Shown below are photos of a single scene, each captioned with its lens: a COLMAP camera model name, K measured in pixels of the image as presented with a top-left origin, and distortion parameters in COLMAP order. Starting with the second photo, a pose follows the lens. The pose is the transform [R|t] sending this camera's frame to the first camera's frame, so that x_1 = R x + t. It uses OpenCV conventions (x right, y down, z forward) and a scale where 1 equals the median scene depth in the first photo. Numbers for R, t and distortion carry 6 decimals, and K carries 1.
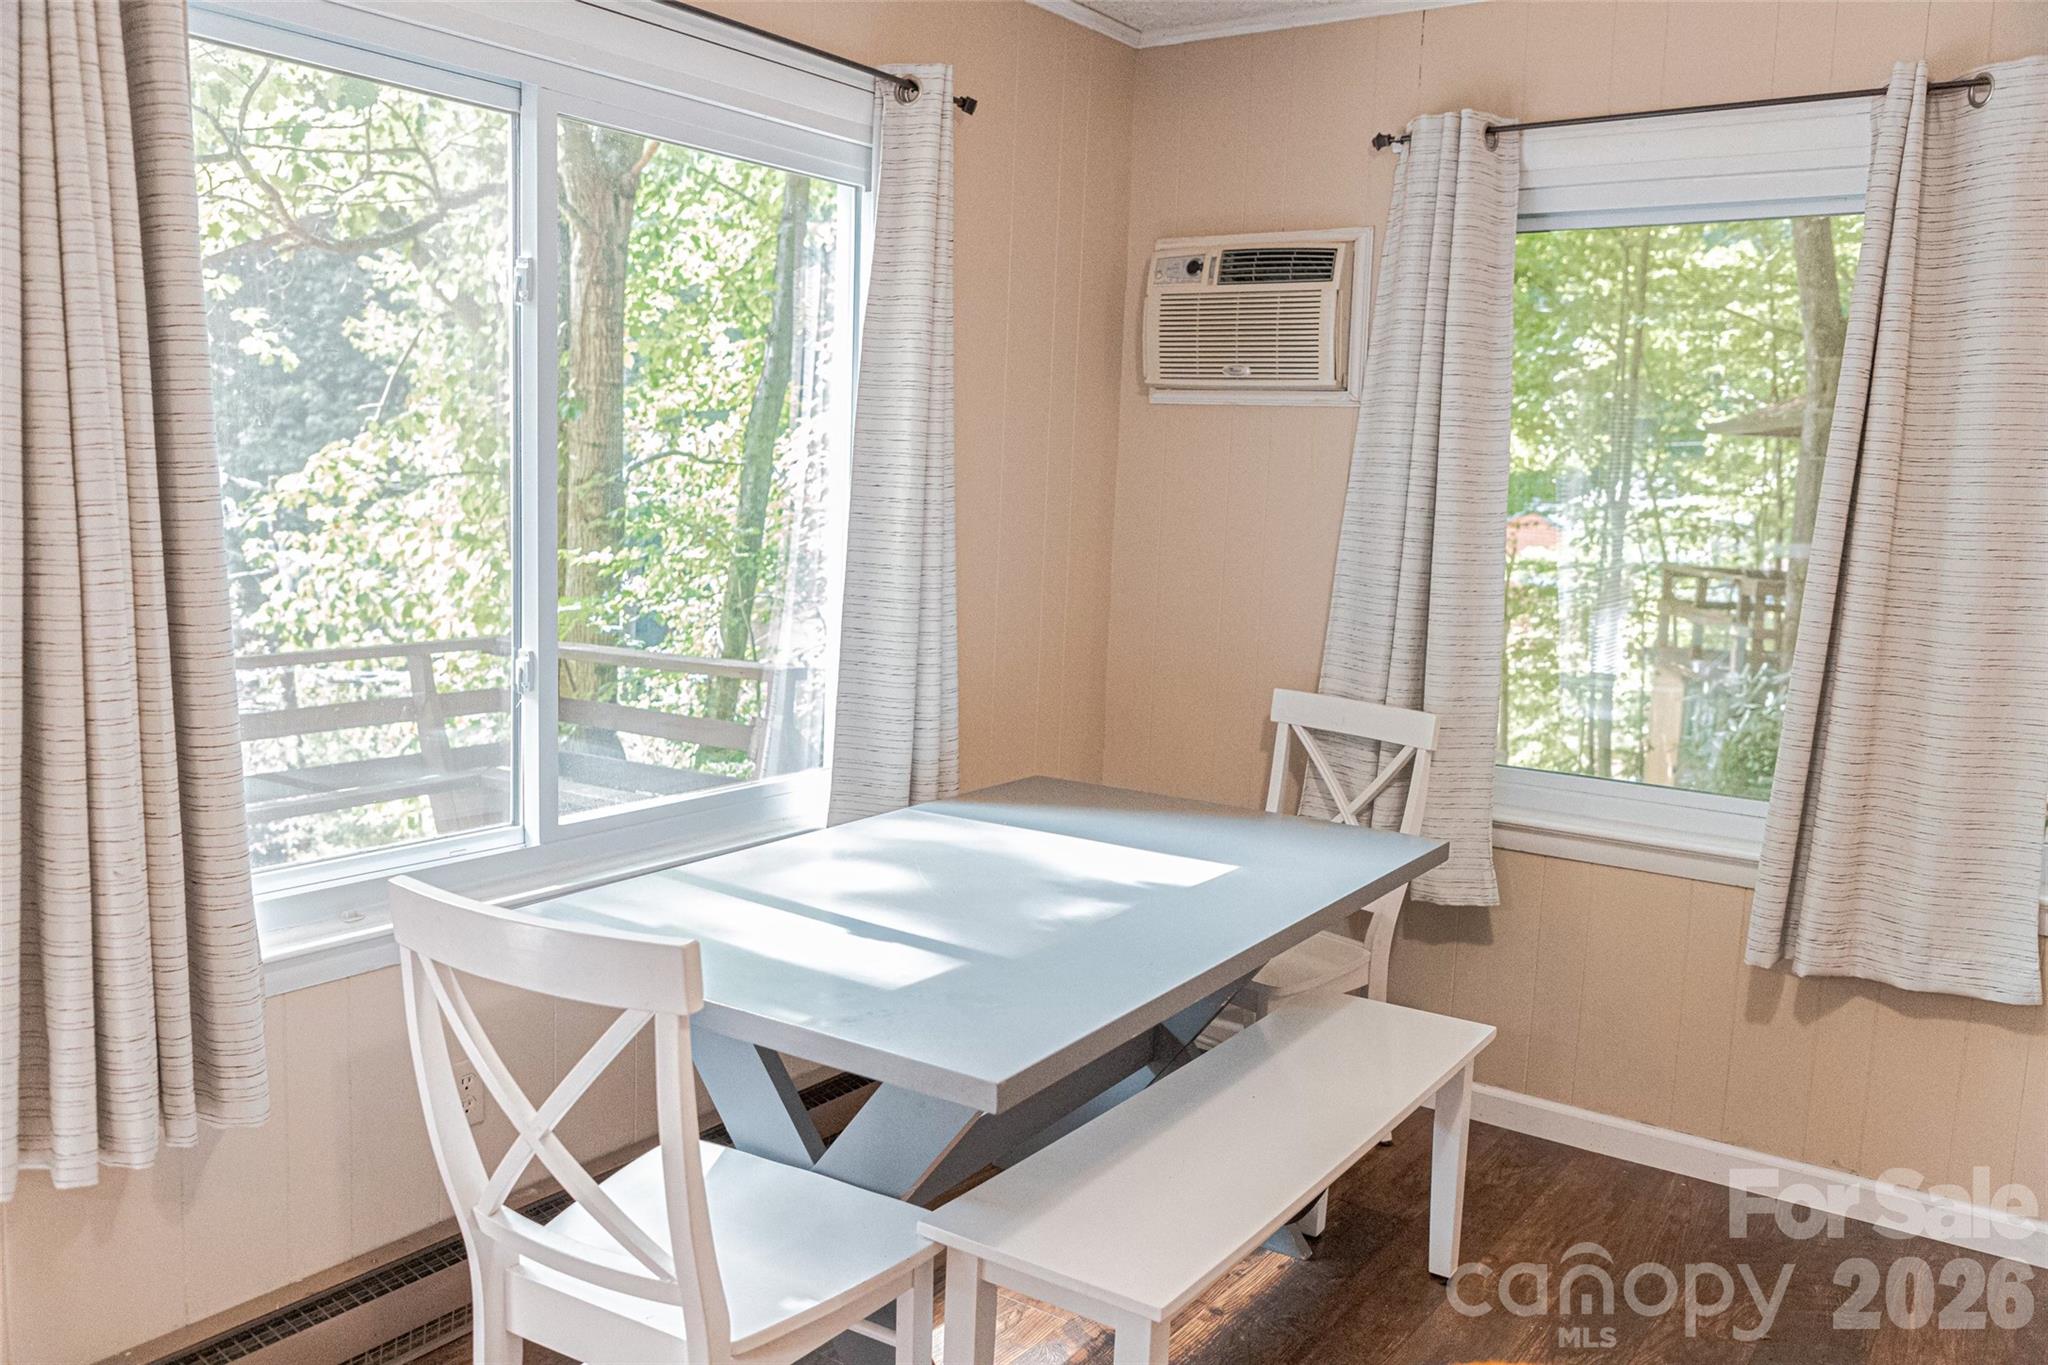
lens RADIAL K [[1688.3, 0, 1022.7], [0, 1688.3, 690.1], [0, 0, 1]] dist [-0.028183, -0.000312]
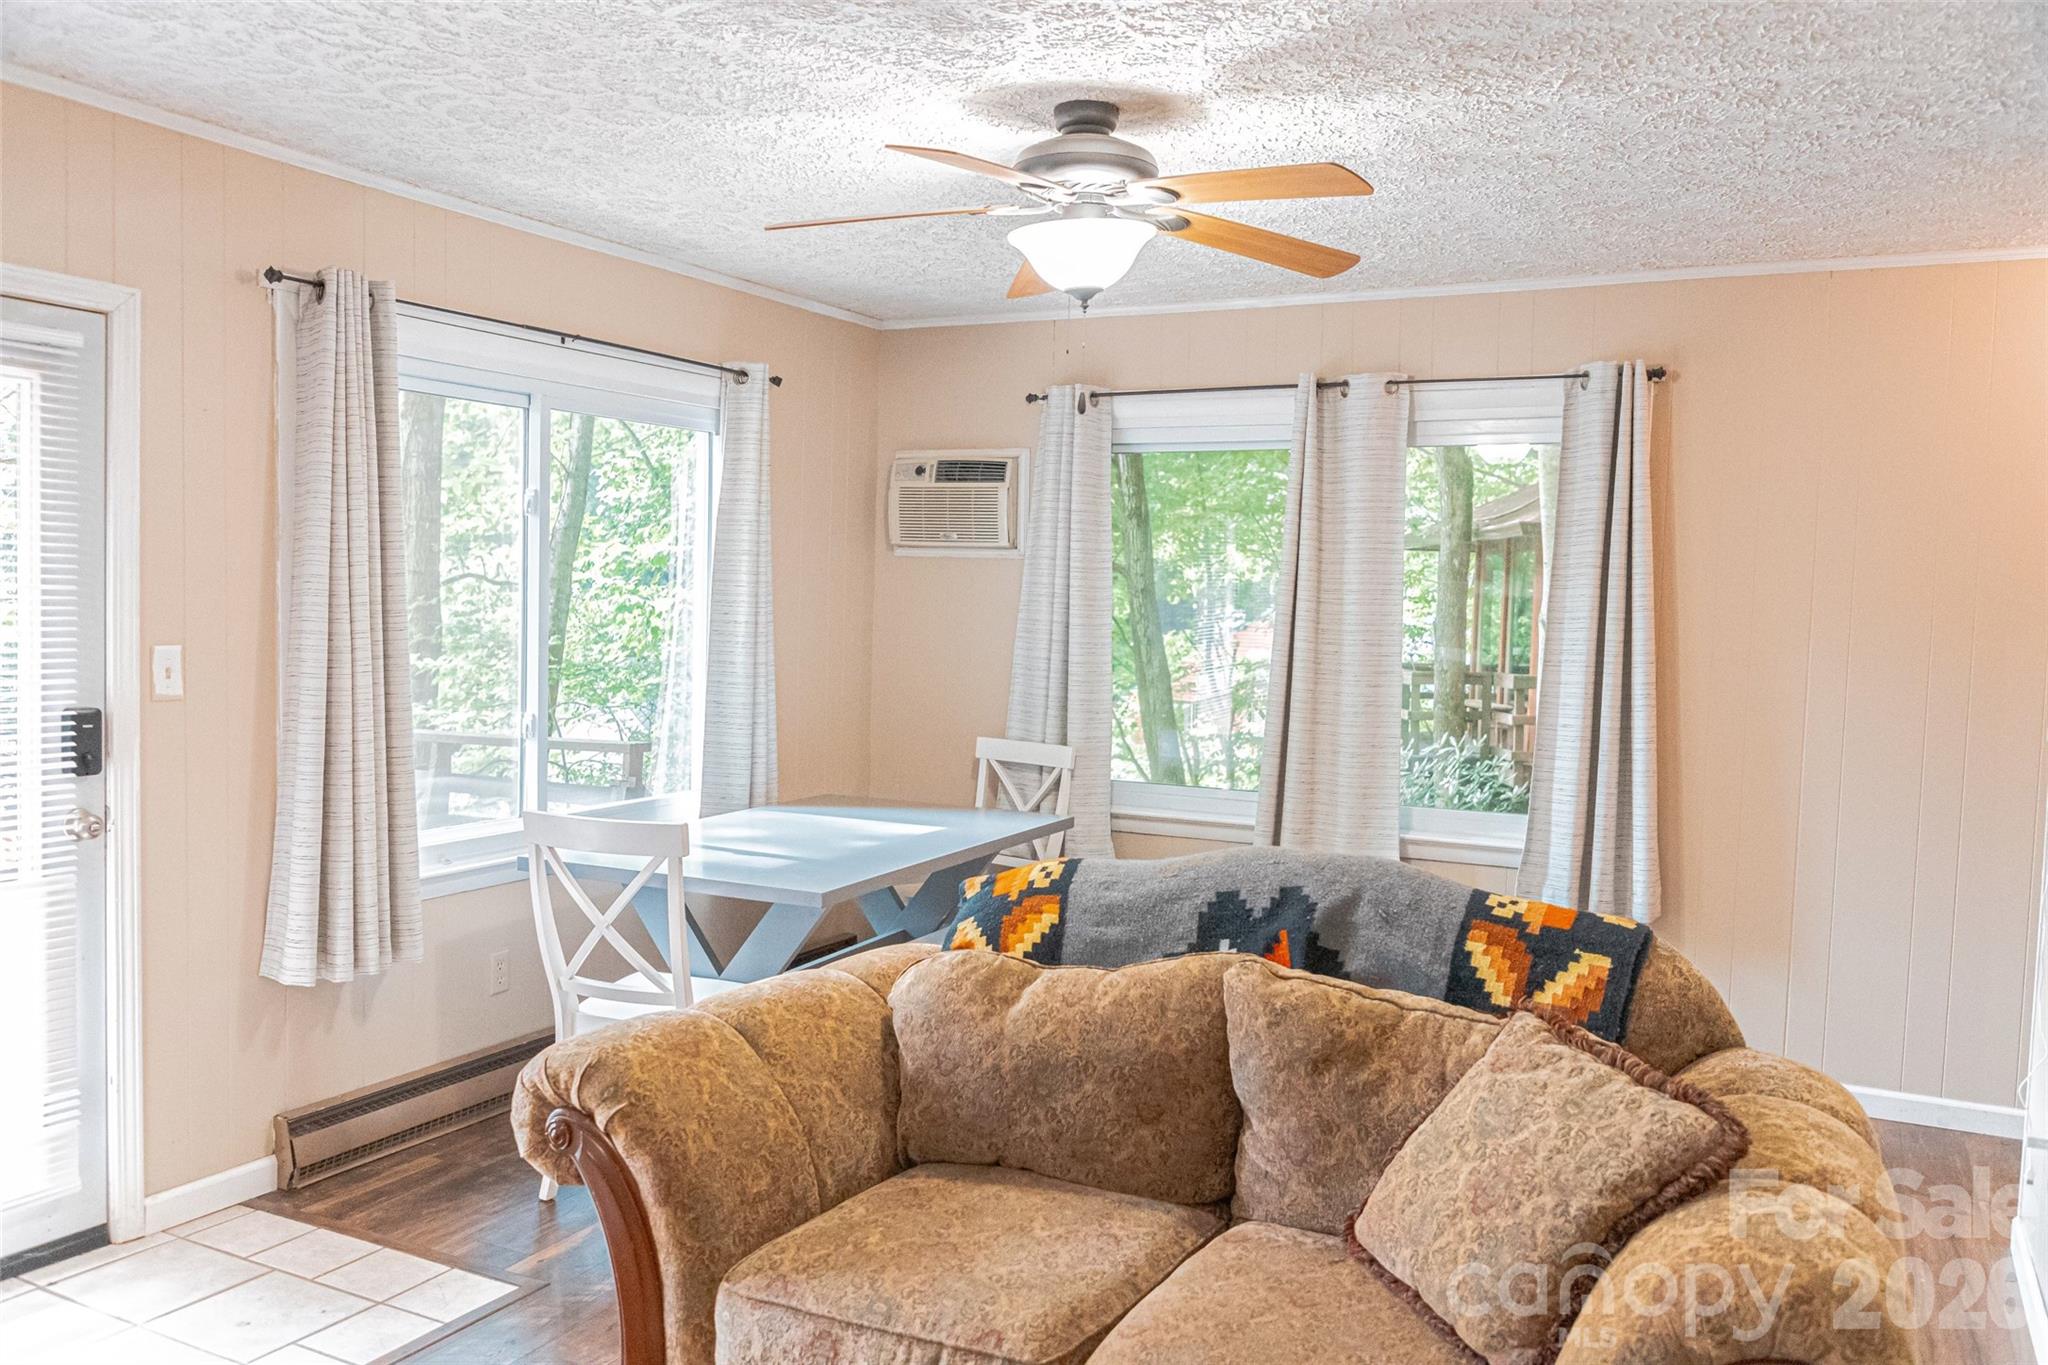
lens RADIAL K [[1688.3, 0, 1039.2], [0, 1688.3, 686.9], [0, 0, 1]] dist [-0.028183, -0.000312]
pose [[0.988844, -0.020982, 0.147470, -0.027098], [0.030726, 0.997470, -0.064109, 0.059768], [-0.145752, 0.067925, 0.986987, -0.610564]]
